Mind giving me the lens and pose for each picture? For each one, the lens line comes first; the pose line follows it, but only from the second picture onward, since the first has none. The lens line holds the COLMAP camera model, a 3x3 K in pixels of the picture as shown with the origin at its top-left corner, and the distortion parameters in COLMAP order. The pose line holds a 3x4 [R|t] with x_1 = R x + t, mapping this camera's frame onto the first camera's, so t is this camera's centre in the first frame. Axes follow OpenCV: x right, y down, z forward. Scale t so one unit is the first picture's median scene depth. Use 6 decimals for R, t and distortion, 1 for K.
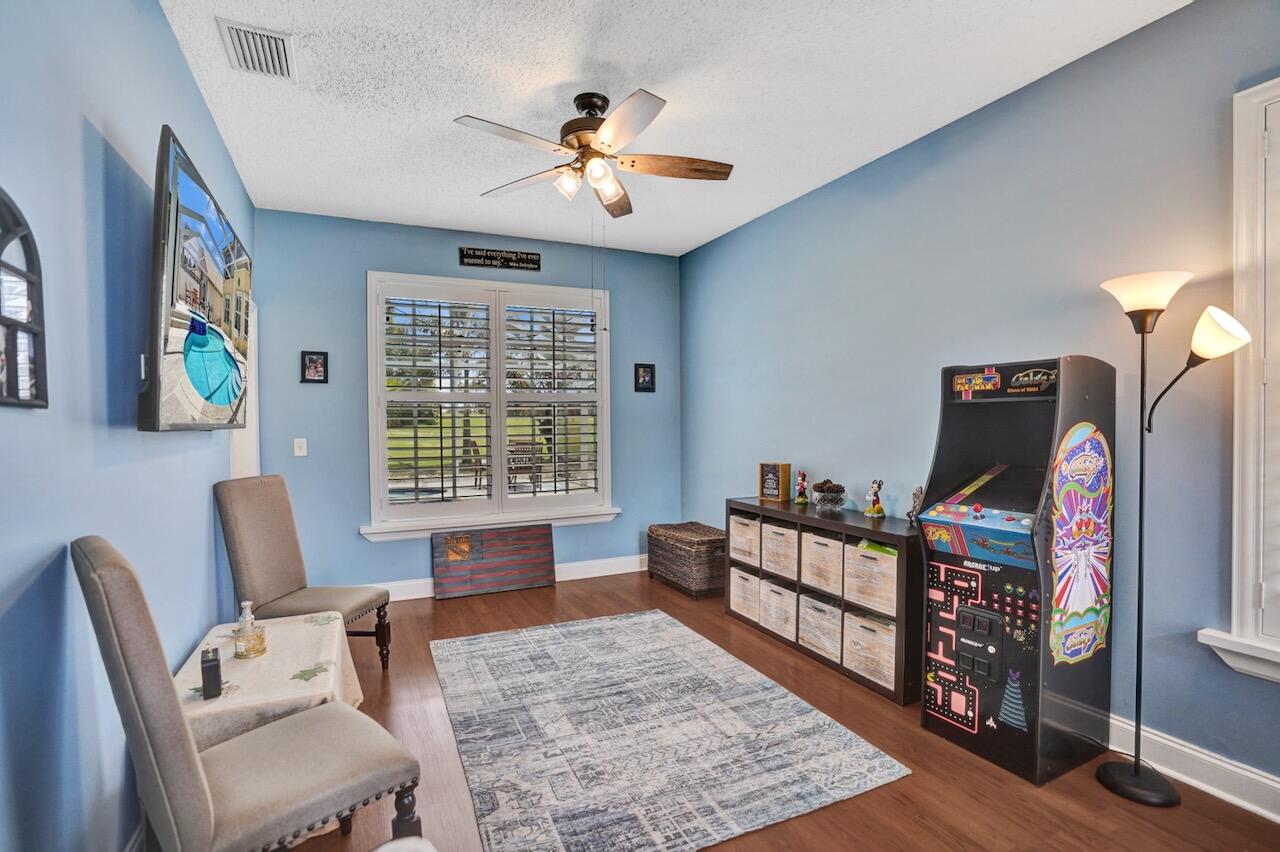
lens RADIAL K [[572.7, 0, 617.9], [0, 572.7, 427.3], [0, 0, 1]] dist [-0.003891, 0.002515]
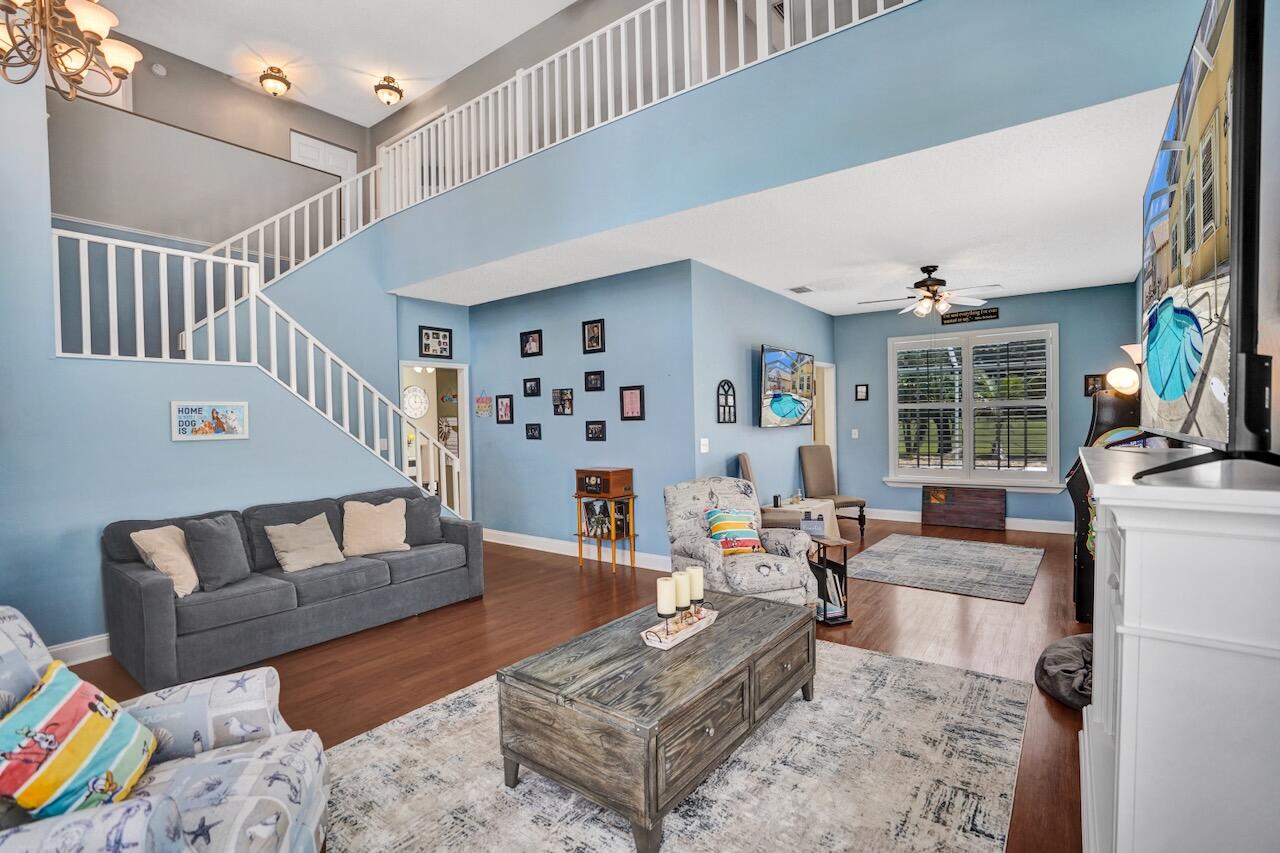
lens RADIAL K [[572.7, 0, 644.5], [0, 572.7, 431.6], [0, 0, 1]] dist [-0.003891, 0.002515]
pose [[0.449345, 0.016784, -0.893200, 1.475893], [0.003361, 0.999785, 0.020477, -0.027481], [0.893352, -0.012203, 0.449192, -0.922056]]
